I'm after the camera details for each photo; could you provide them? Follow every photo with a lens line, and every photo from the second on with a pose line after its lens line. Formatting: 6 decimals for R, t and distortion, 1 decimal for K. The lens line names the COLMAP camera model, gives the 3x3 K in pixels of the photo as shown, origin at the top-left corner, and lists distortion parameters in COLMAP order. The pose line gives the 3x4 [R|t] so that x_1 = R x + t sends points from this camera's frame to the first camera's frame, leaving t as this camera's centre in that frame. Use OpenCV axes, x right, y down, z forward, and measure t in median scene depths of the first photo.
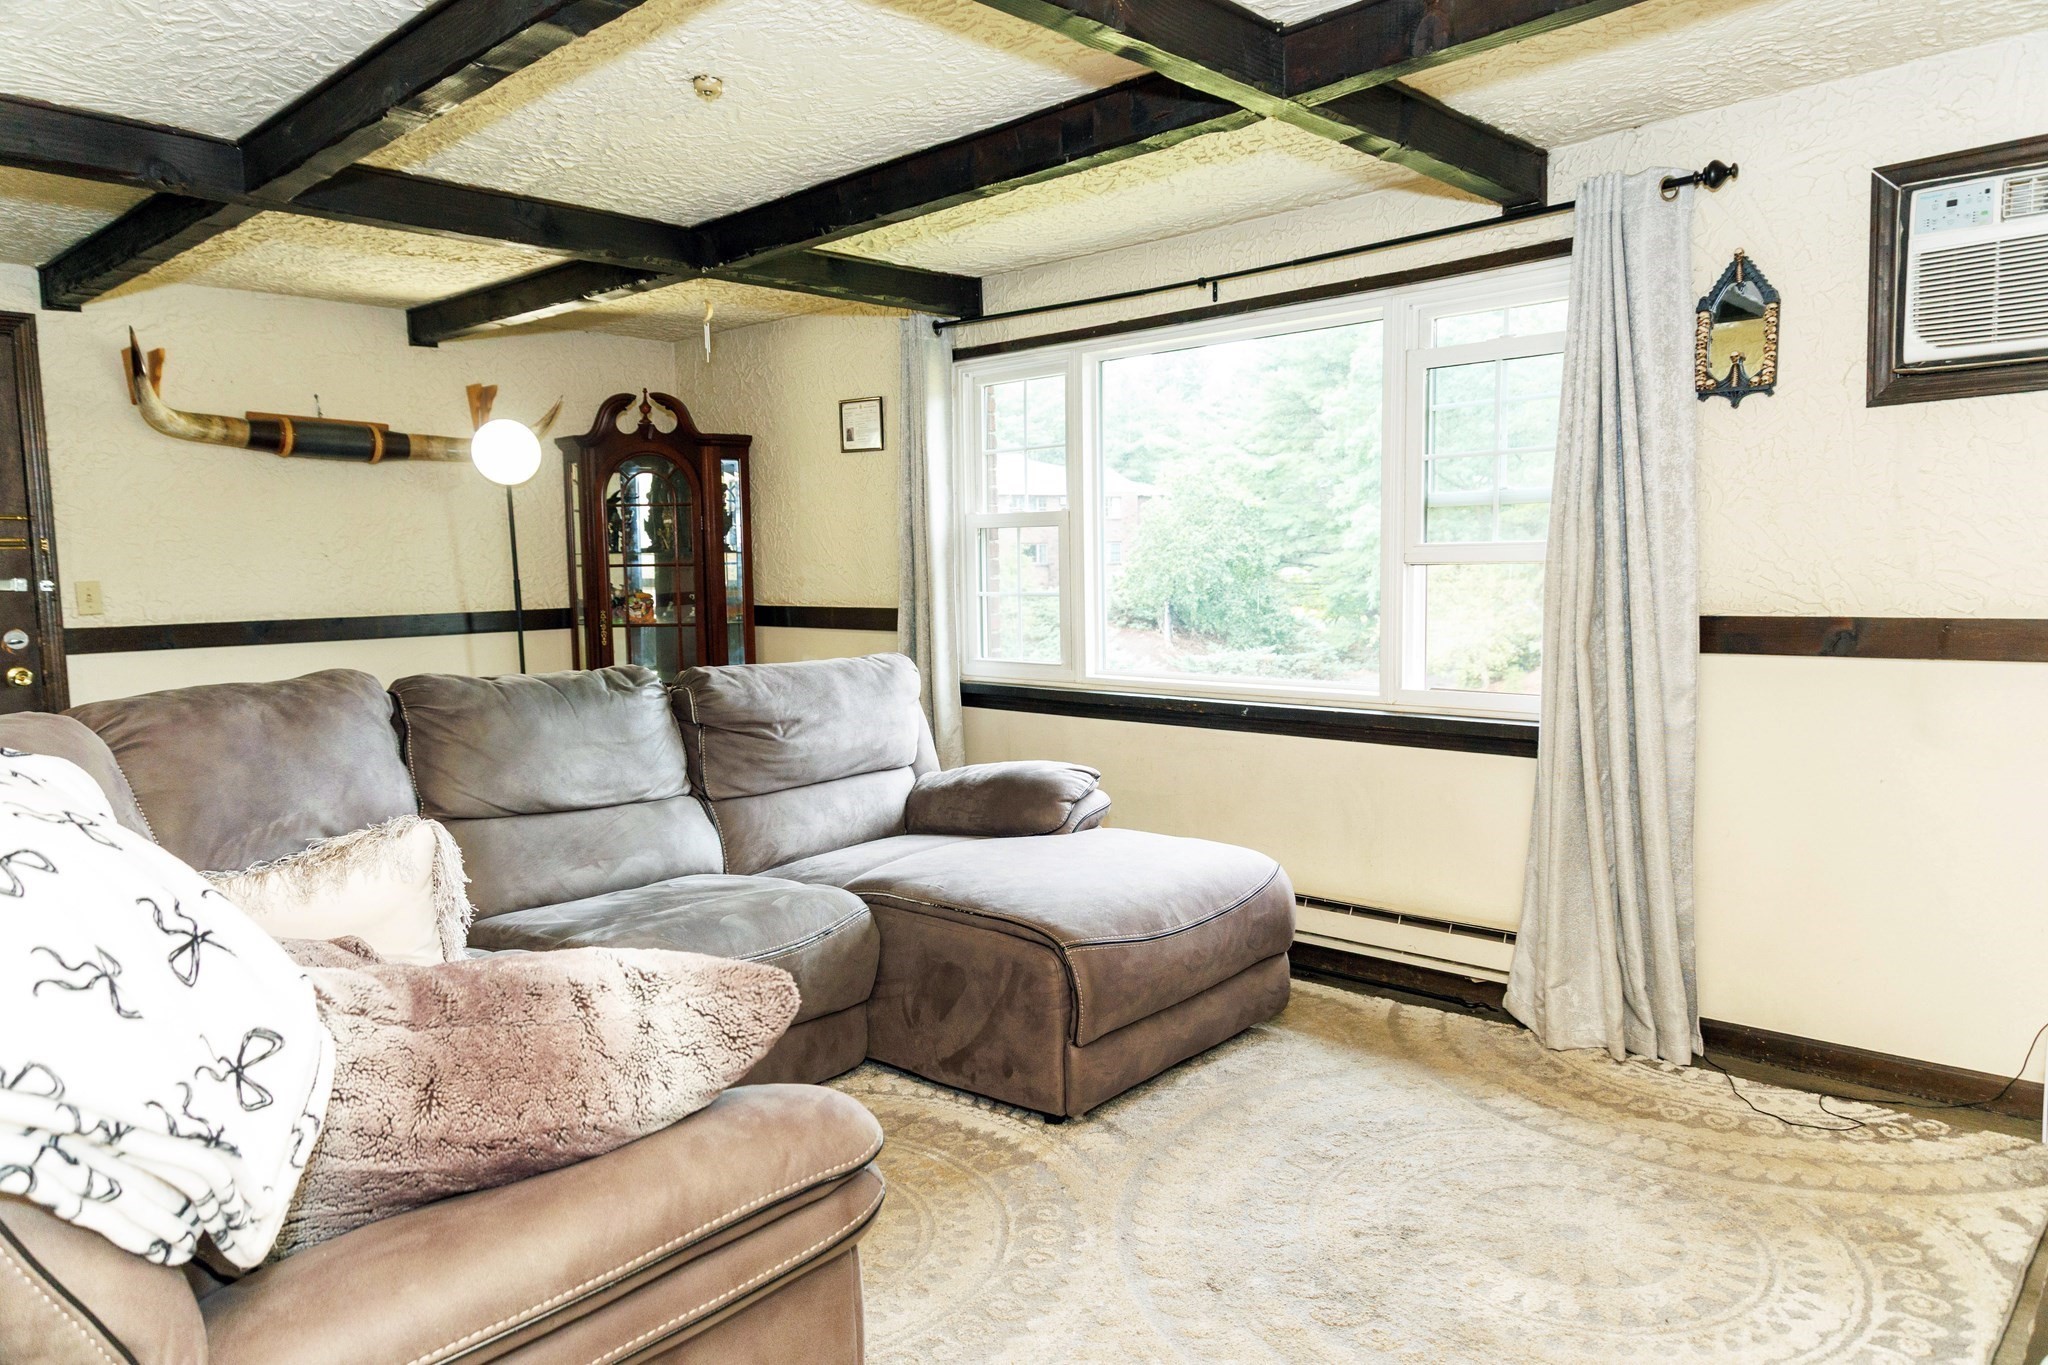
lens RADIAL K [[1368.8, 0, 1005.6], [0, 1368.8, 681.3], [0, 0, 1]] dist [0.044574, -0.027302]
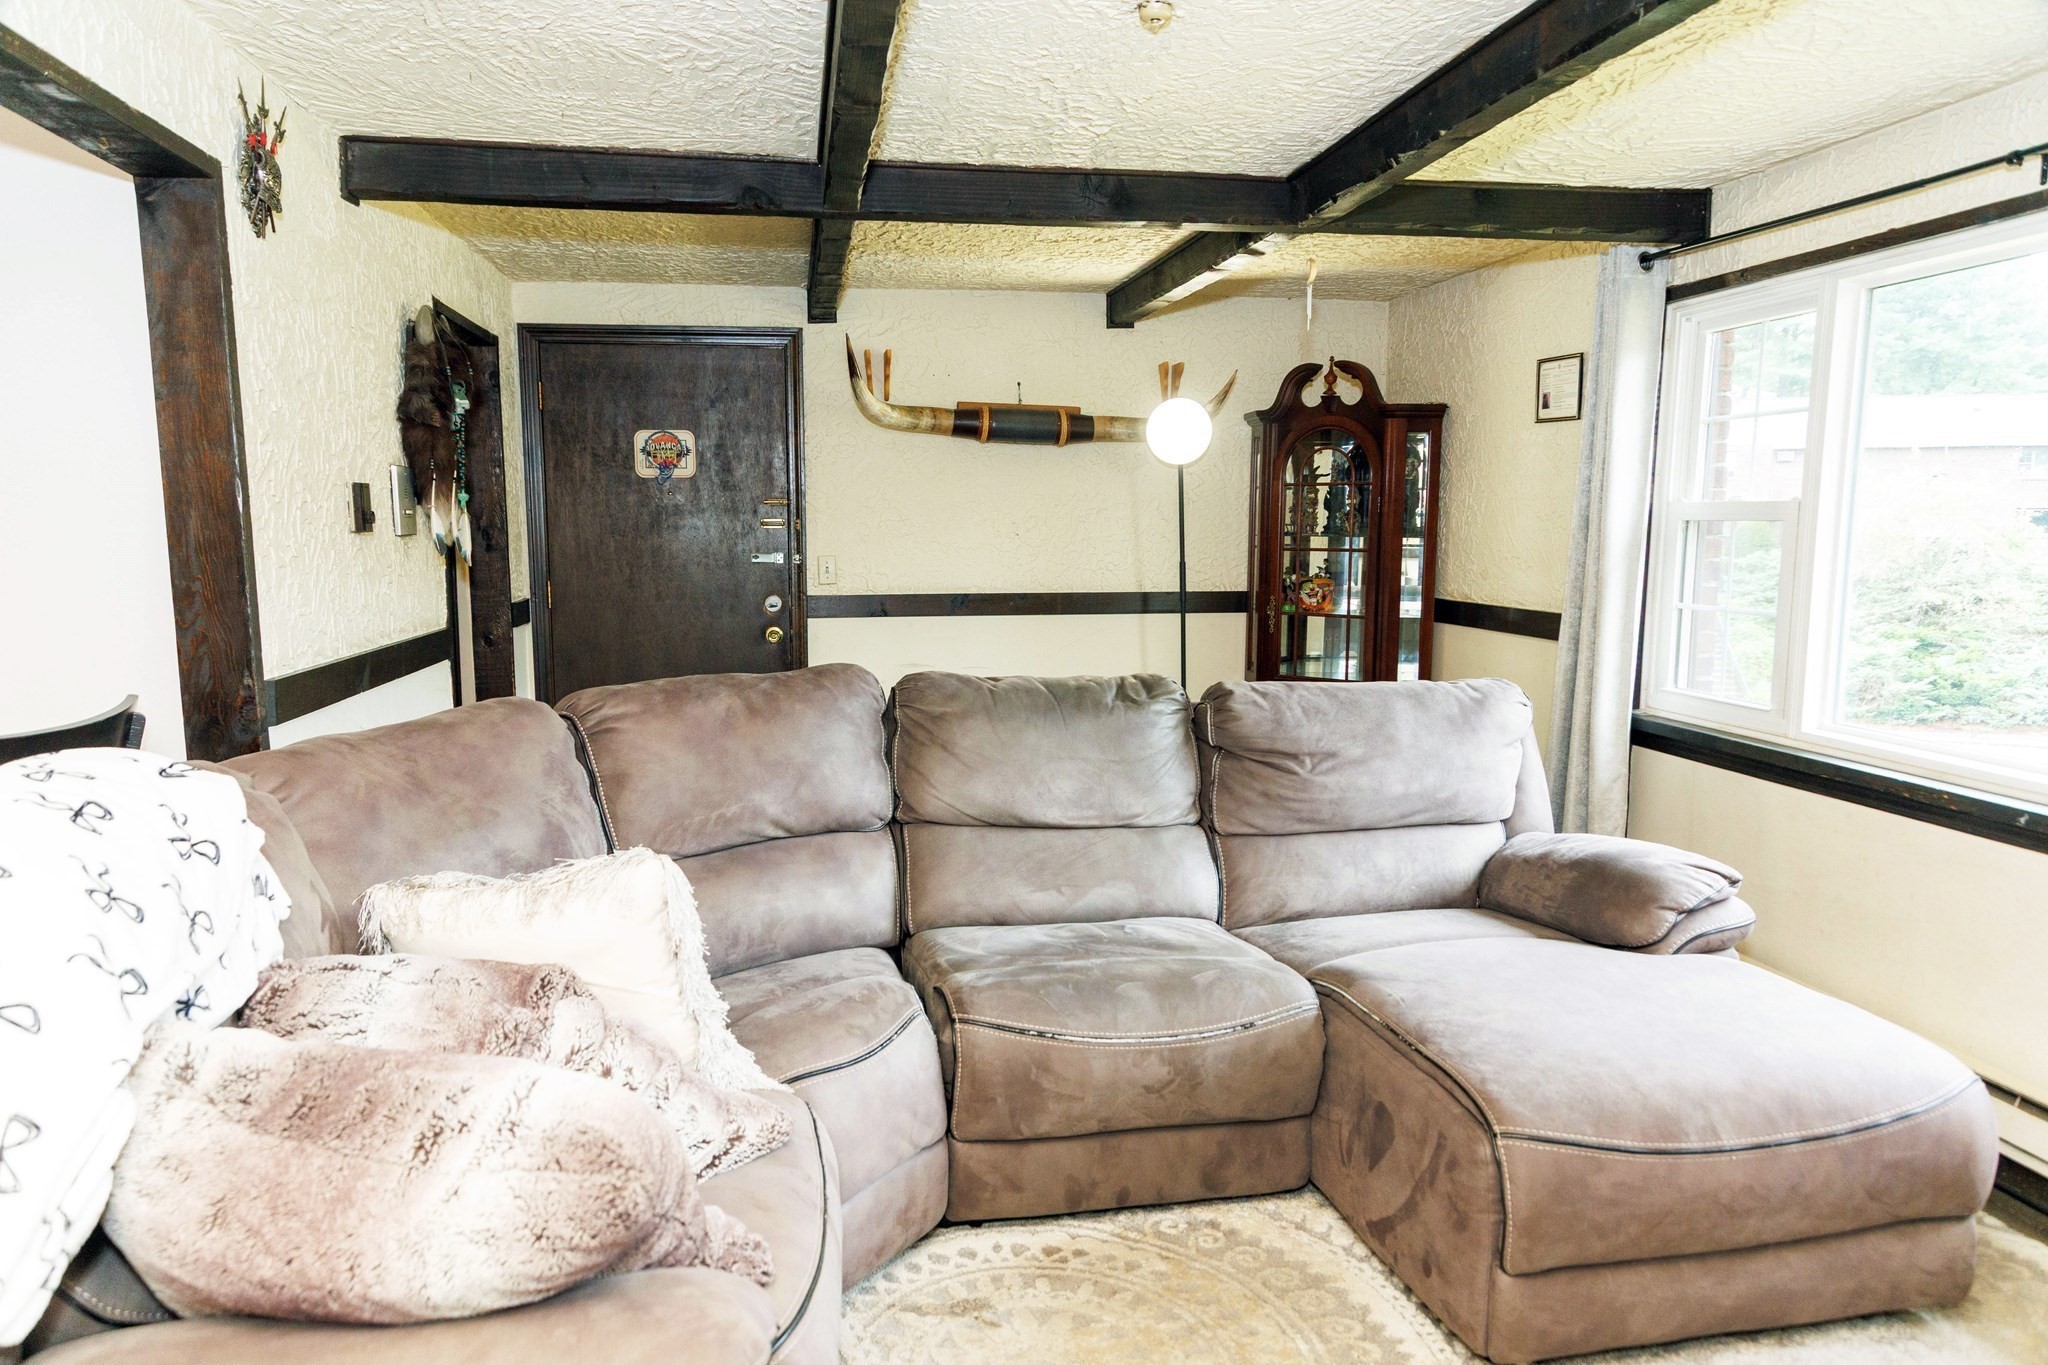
lens RADIAL K [[1368.8, 0, 1022.3], [0, 1368.8, 683.1], [0, 0, 1]] dist [0.044574, -0.027302]
pose [[0.804846, 0.089902, -0.586634, 0.176771], [-0.069119, 0.995933, 0.057799, -0.048266], [0.589445, -0.005972, 0.807787, 0.189515]]
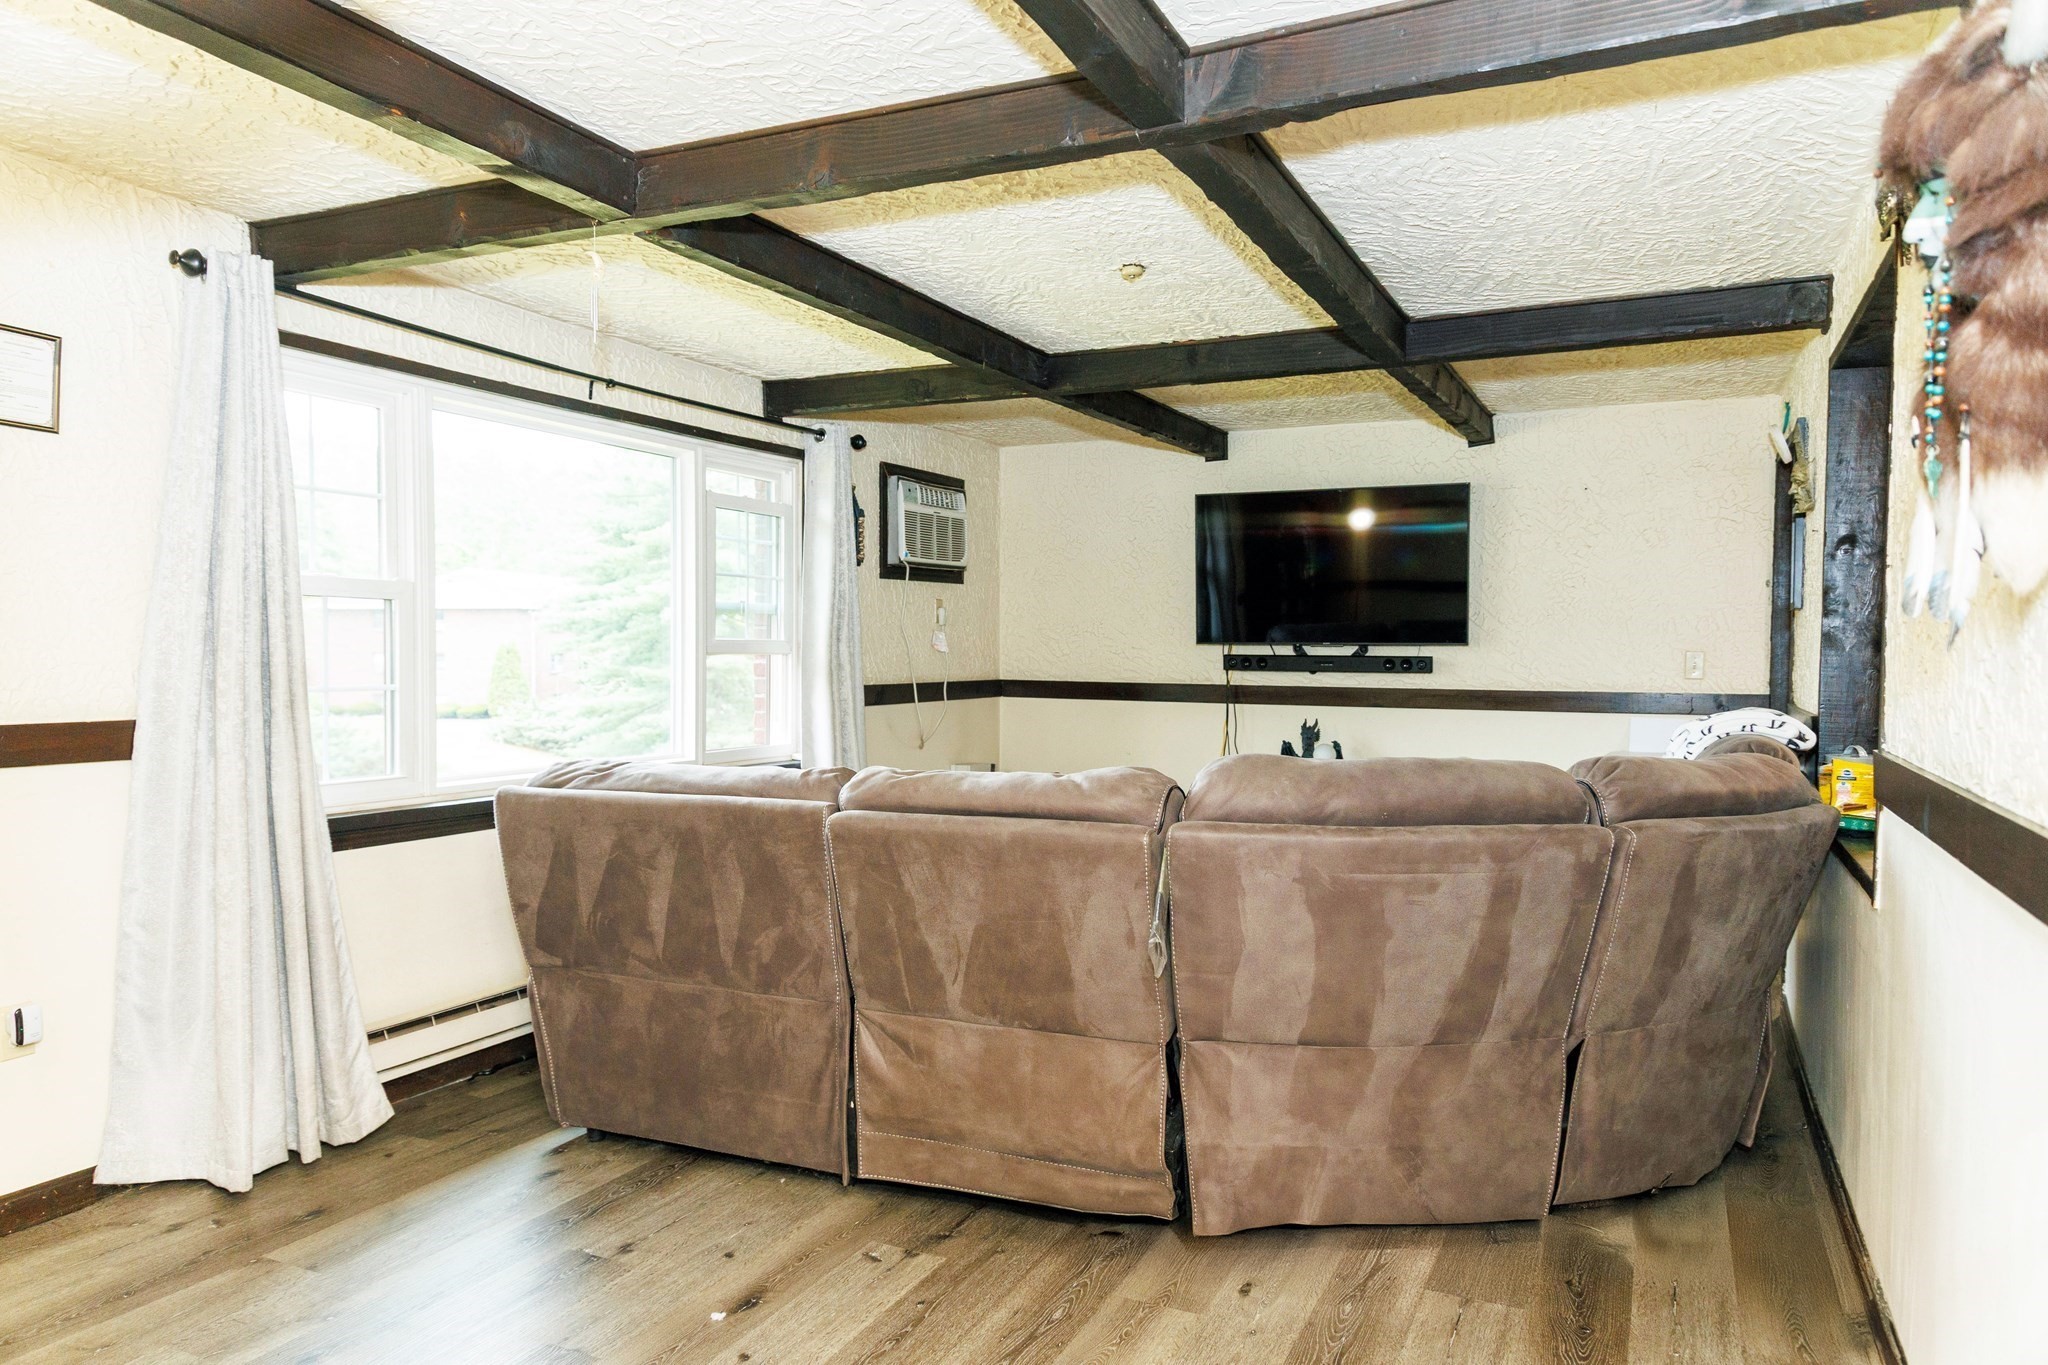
lens RADIAL K [[1368.8, 0, 1023.9], [0, 1368.8, 696.6], [0, 0, 1]] dist [0.044574, -0.027302]
pose [[-0.325061, -0.009246, 0.945648, -0.950759], [0.094330, 0.994648, 0.042151, -0.066332], [-0.940977, 0.102905, -0.322449, 1.062861]]
